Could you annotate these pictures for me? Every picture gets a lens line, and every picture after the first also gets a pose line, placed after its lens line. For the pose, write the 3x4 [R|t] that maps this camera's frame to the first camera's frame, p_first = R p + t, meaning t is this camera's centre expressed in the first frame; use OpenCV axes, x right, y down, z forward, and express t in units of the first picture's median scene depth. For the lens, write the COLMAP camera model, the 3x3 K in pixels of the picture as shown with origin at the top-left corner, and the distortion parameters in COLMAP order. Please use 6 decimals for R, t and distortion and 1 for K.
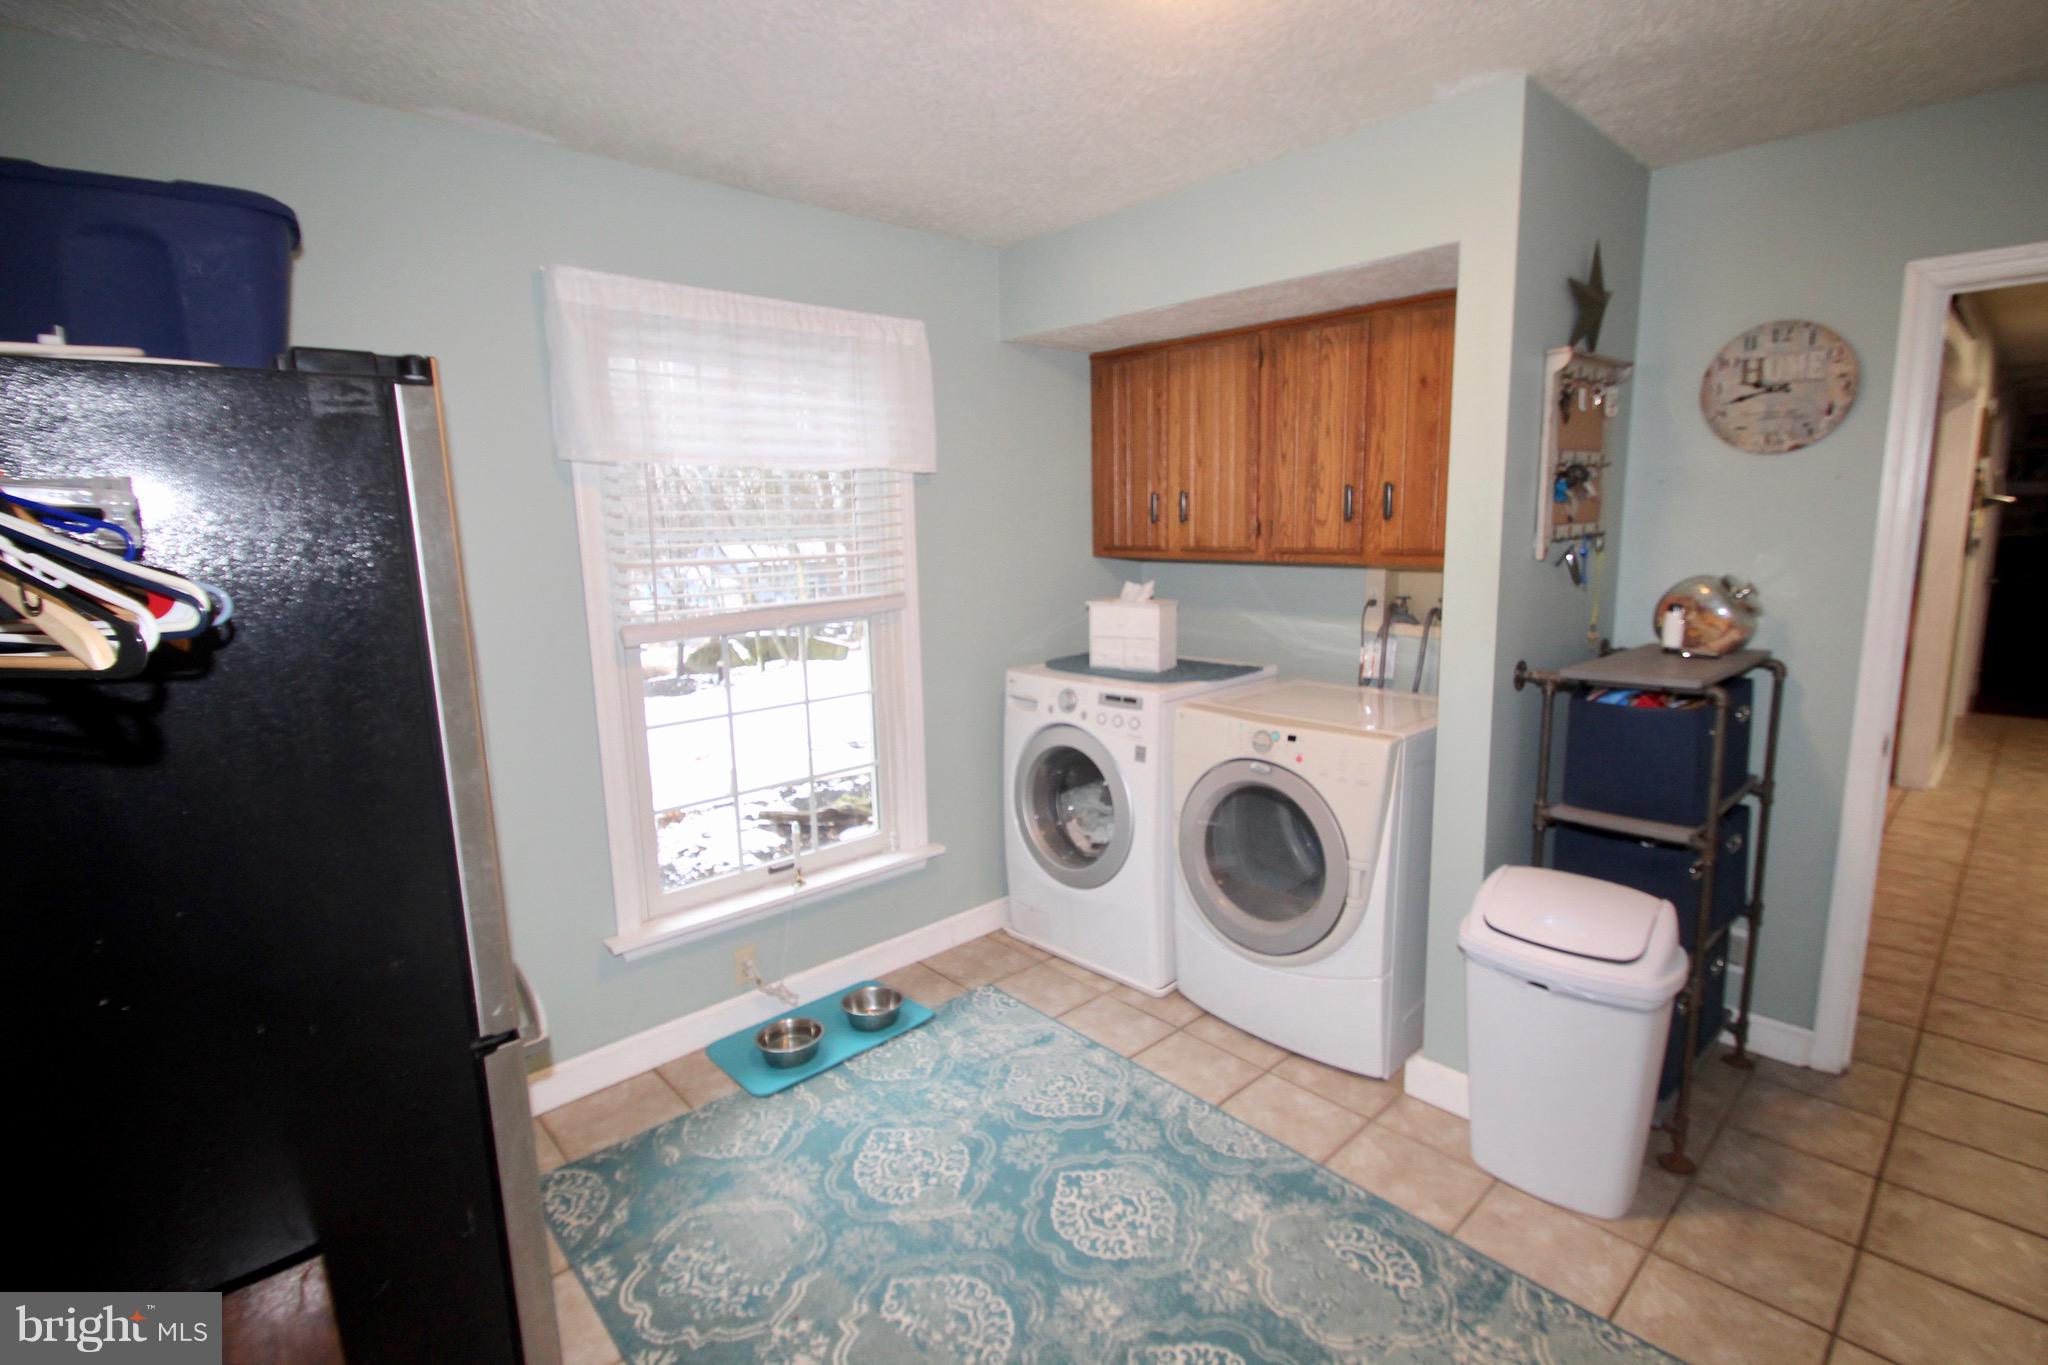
lens RADIAL K [[971.8, 0, 1025.1], [0, 971.8, 677.4], [0, 0, 1]] dist [0.012620, -0.015541]
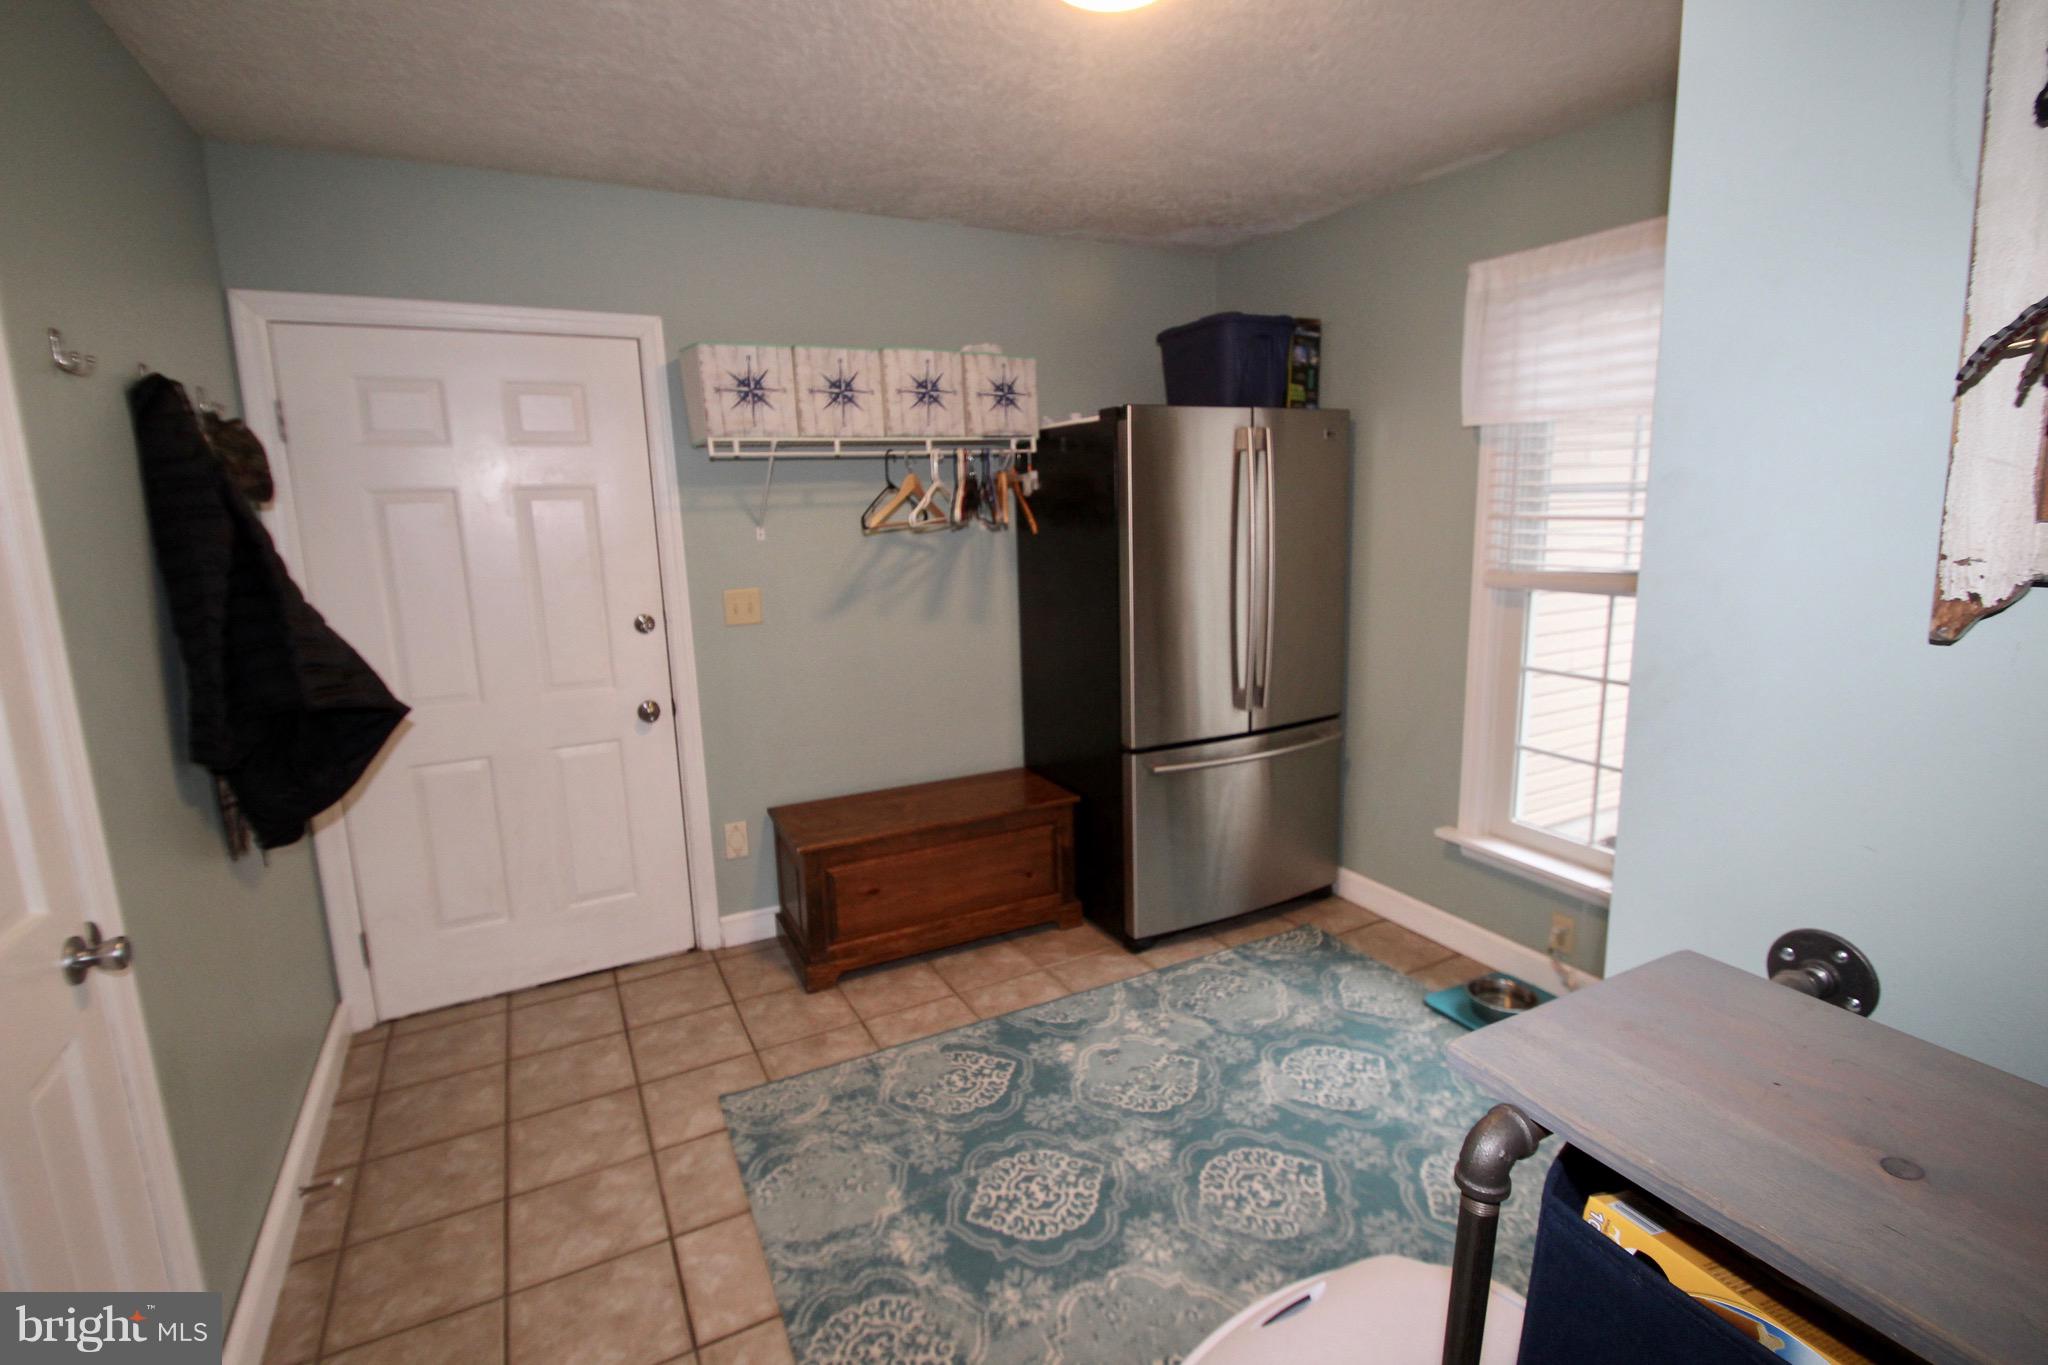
lens RADIAL K [[971.8, 0, 1027.9], [0, 971.8, 678.7], [0, 0, 1]] dist [0.012620, -0.015541]
pose [[-0.266761, 0.208376, -0.940967, 1.028887], [-0.132368, 0.959173, 0.249933, -0.175040], [0.954630, 0.191226, -0.228287, 0.947863]]
